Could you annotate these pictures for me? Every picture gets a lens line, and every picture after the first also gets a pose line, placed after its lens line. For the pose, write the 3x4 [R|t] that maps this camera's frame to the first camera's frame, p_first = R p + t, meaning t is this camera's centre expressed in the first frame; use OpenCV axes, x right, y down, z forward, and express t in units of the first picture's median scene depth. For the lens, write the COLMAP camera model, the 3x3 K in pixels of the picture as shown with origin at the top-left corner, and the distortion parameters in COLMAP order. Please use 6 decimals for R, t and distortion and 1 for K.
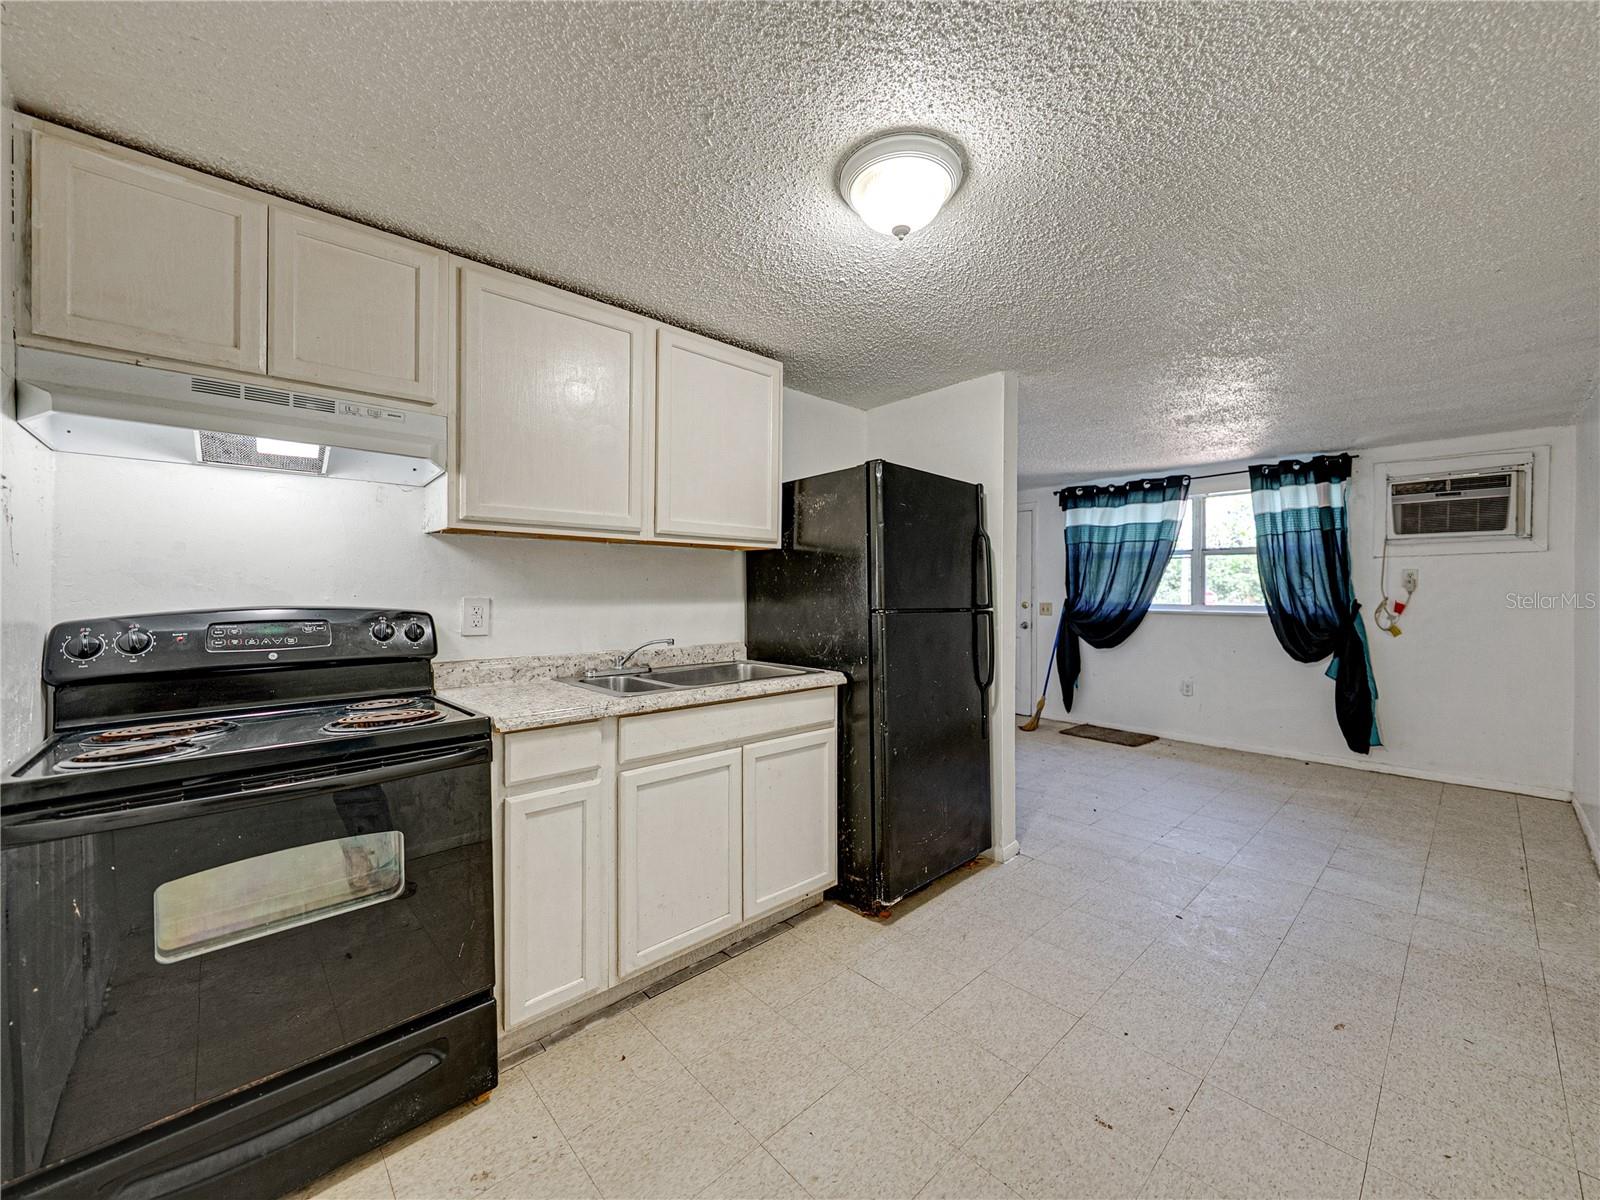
lens RADIAL K [[623.1, 0, 805.6], [0, 623.1, 594.2], [0, 0, 1]] dist [-0.003797, 0.000907]
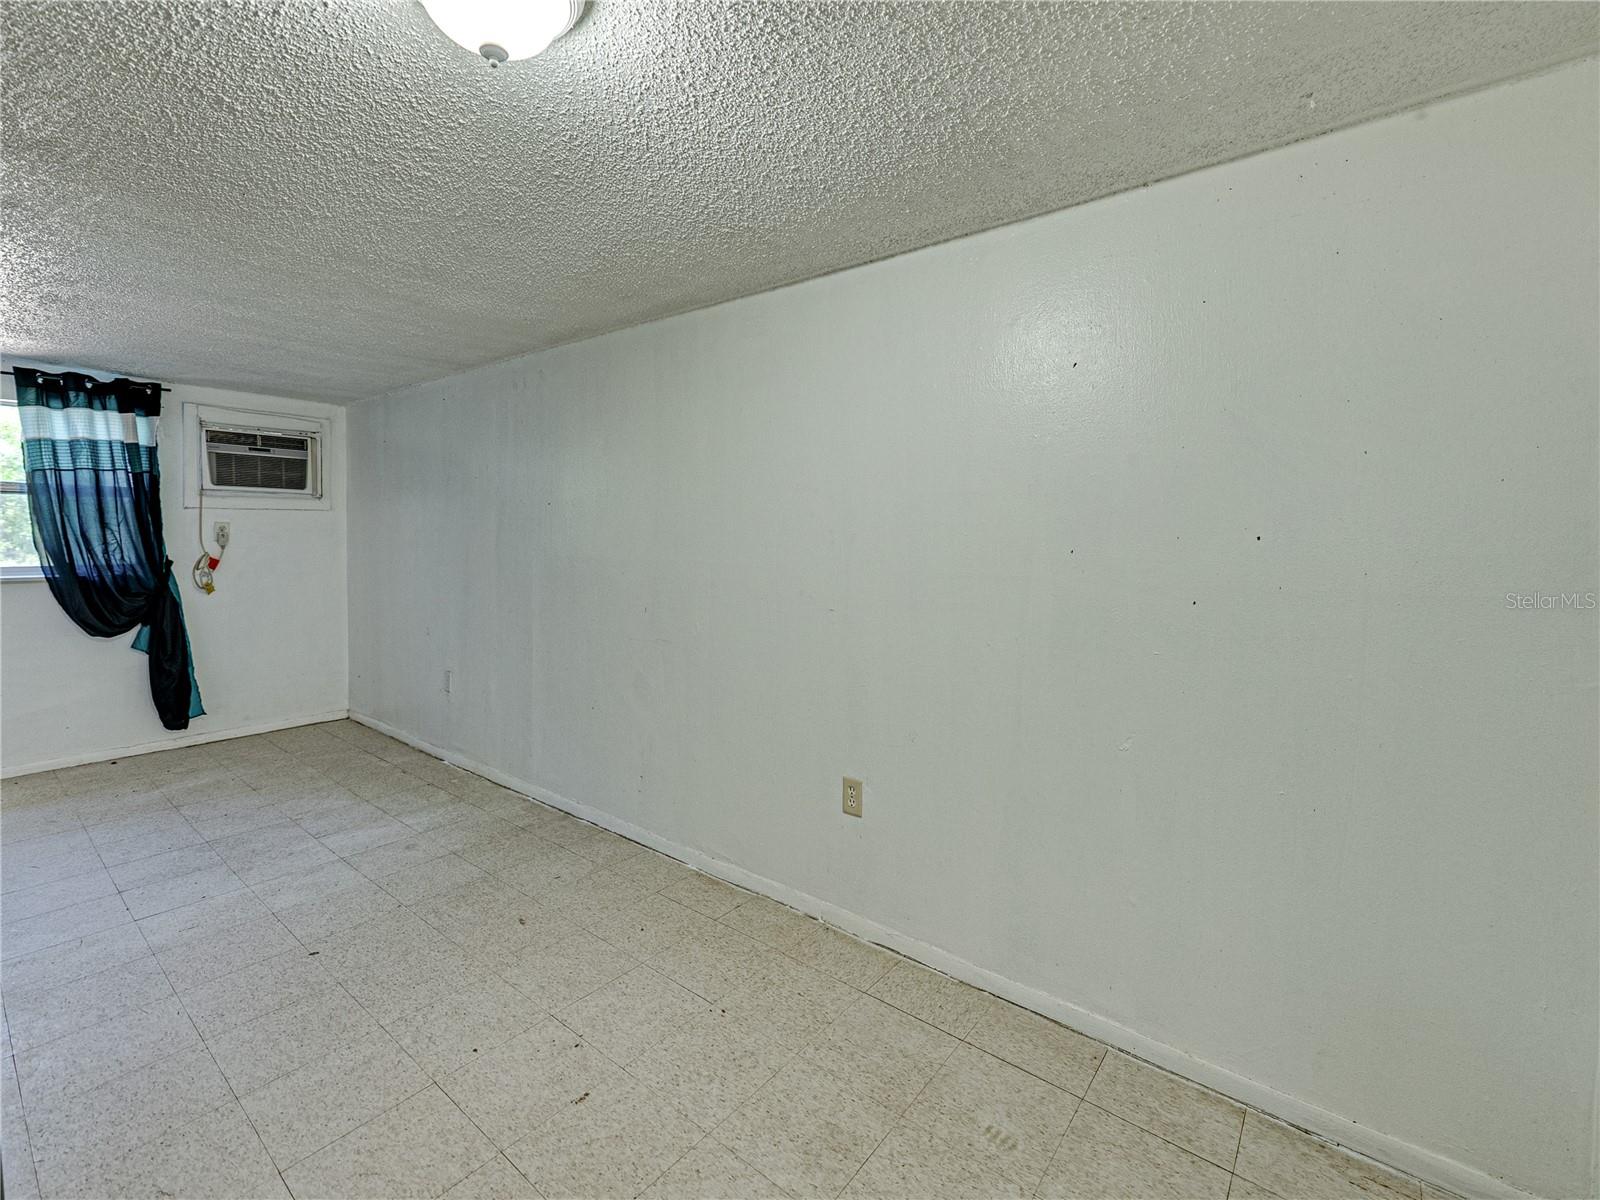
lens RADIAL K [[710.2, 0, 812.3], [0, 710.2, 553.5], [0, 0, 1]] dist [-0.000371, -0.000031]
pose [[-0.159354, -0.028316, 0.986815, -0.272382], [-0.000161, 0.999589, 0.028656, -0.026658], [-0.987221, 0.004407, -0.159293, 0.317044]]
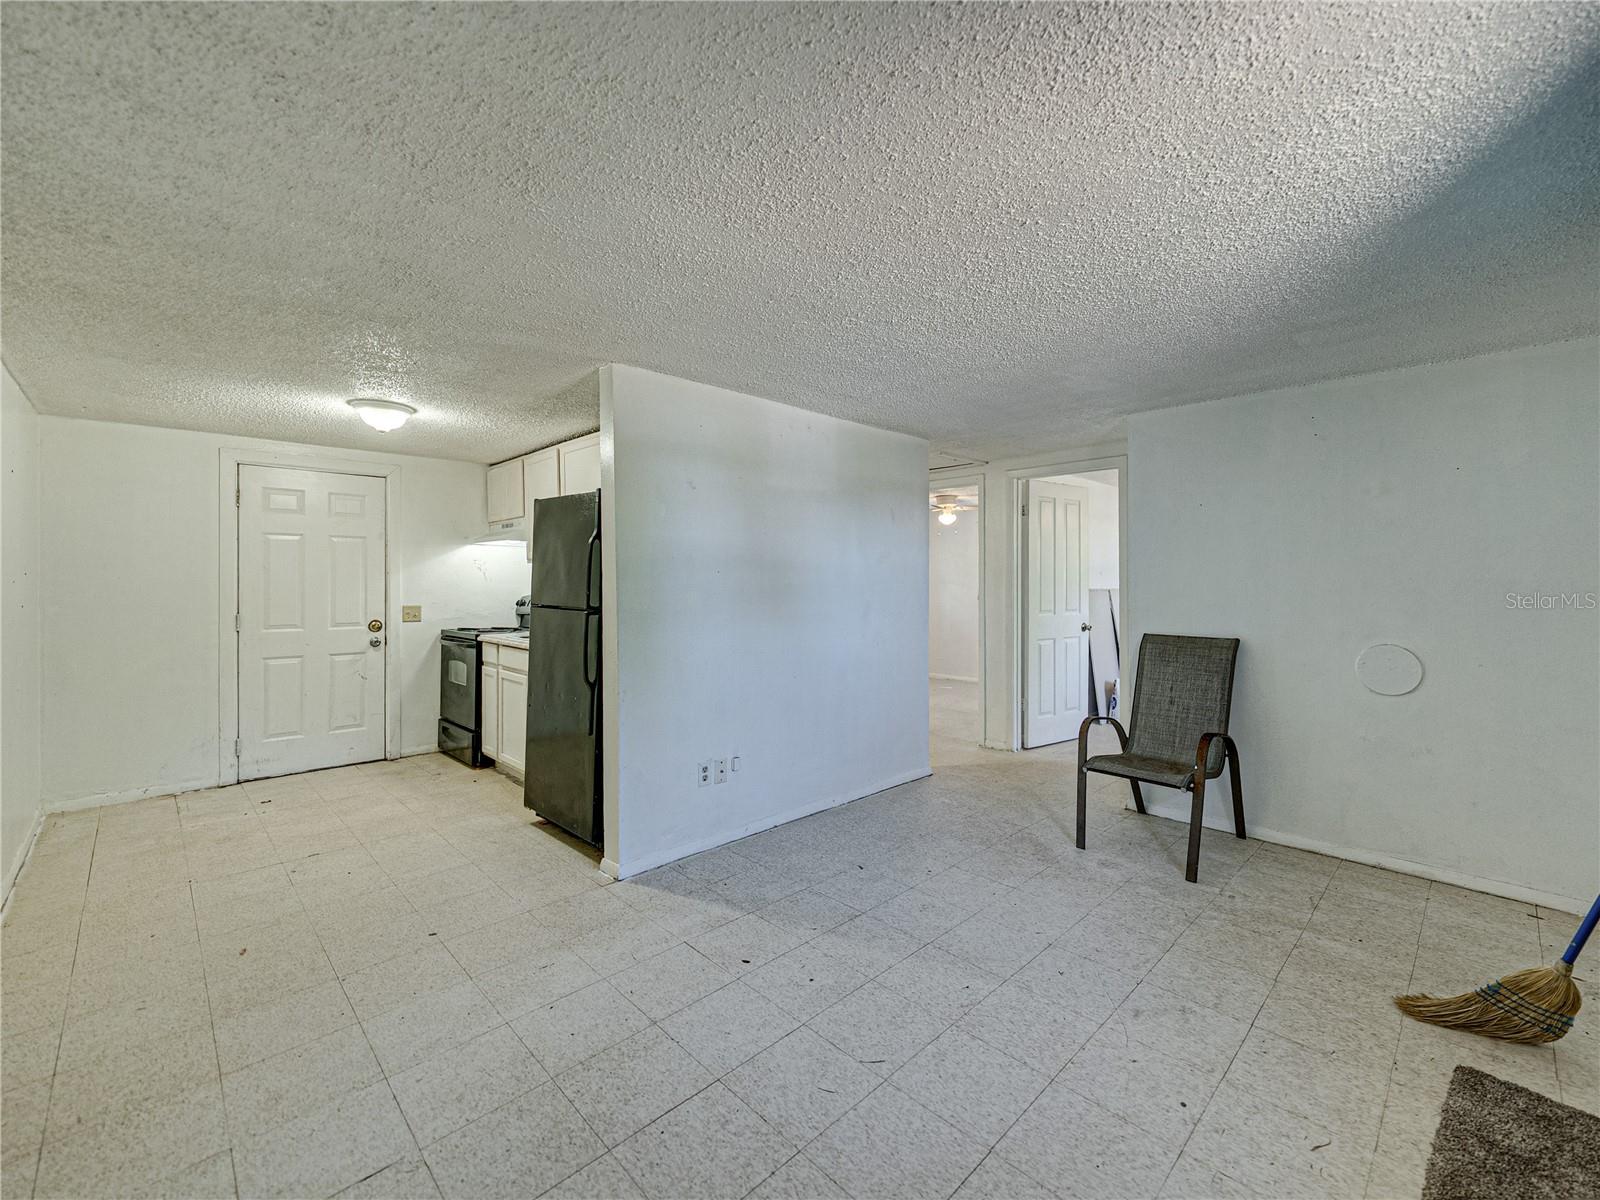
lens RADIAL K [[666.3, 0, 807.6], [0, 666.3, 586.0], [0, 0, 1]] dist [-0.003185, -0.000031]
pose [[0.039532, 0.007678, -0.999189, 1.059844], [-0.004896, 0.999960, 0.007490, -0.019919], [0.999206, 0.004595, 0.039568, 0.988281]]
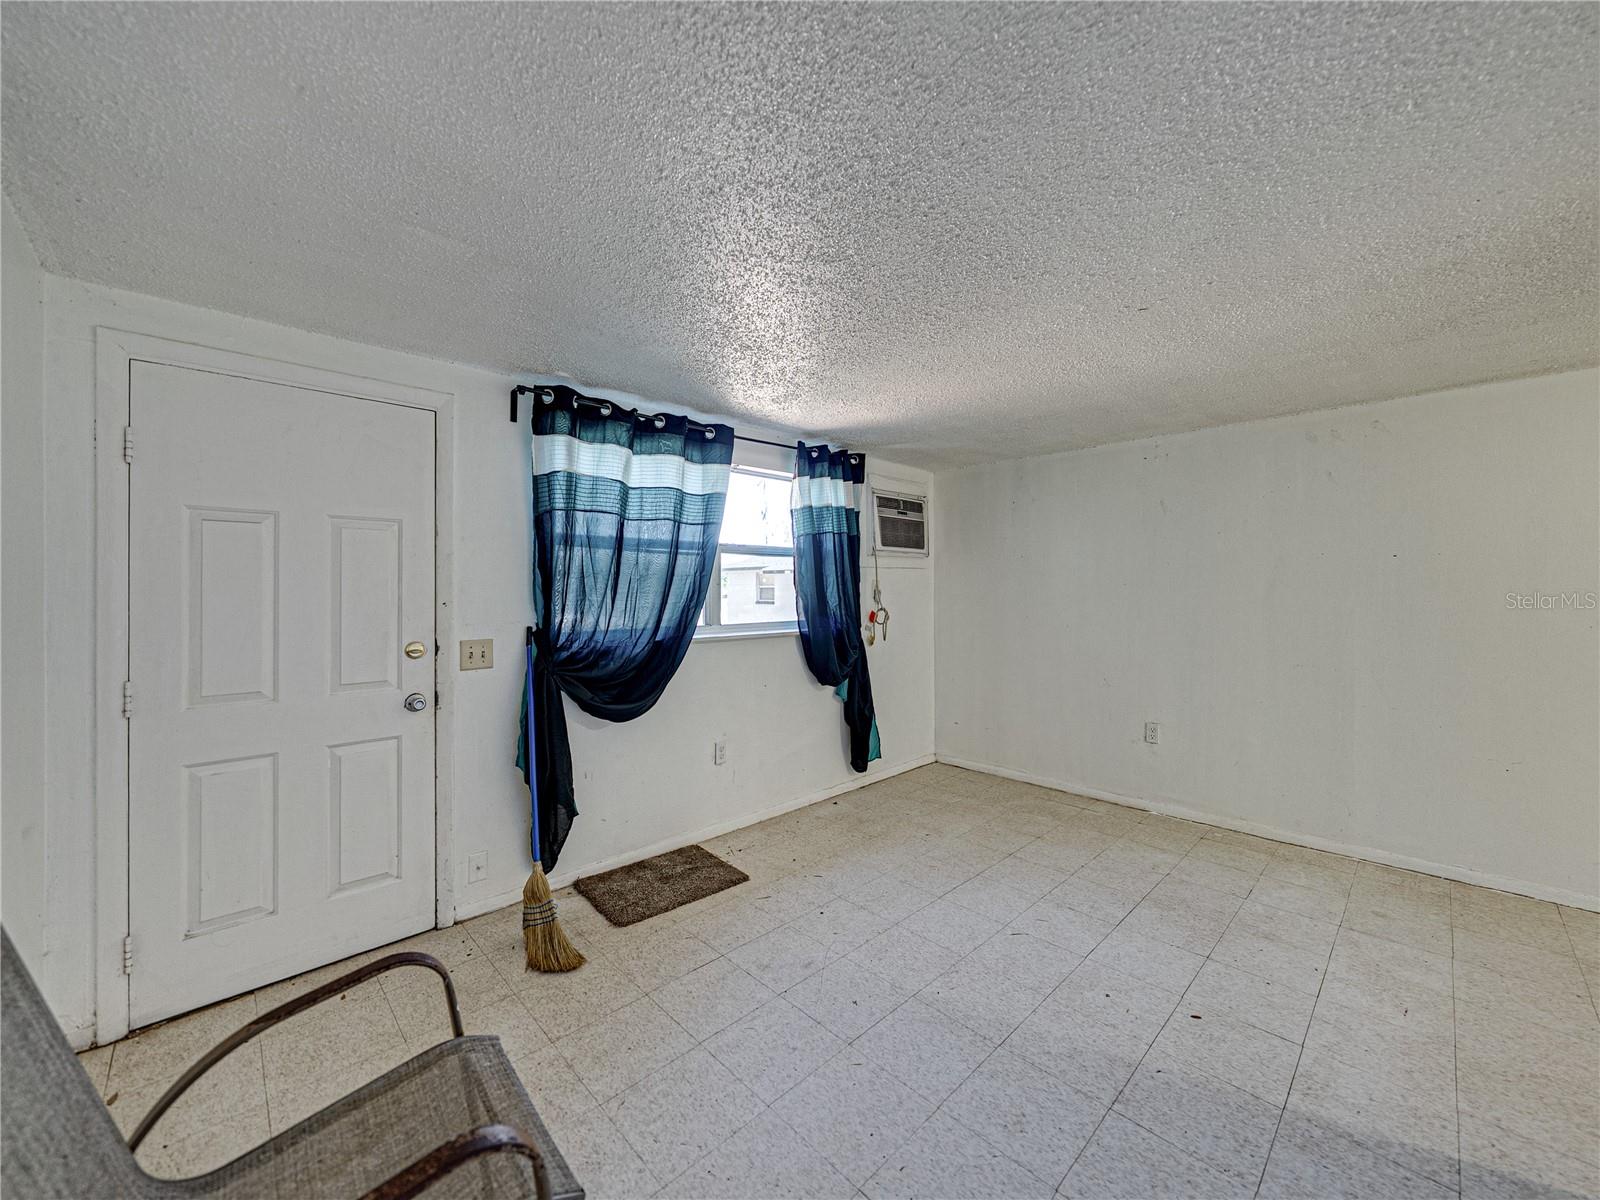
lens RADIAL K [[623.1, 0, 794.1], [0, 623.1, 589.8], [0, 0, 1]] dist [-0.003797, 0.000907]
pose [[-0.024170, -0.002364, 0.999705, -0.067117], [0.009600, 0.999951, 0.002596, -0.031502], [-0.999662, 0.009660, -0.024146, 1.304028]]
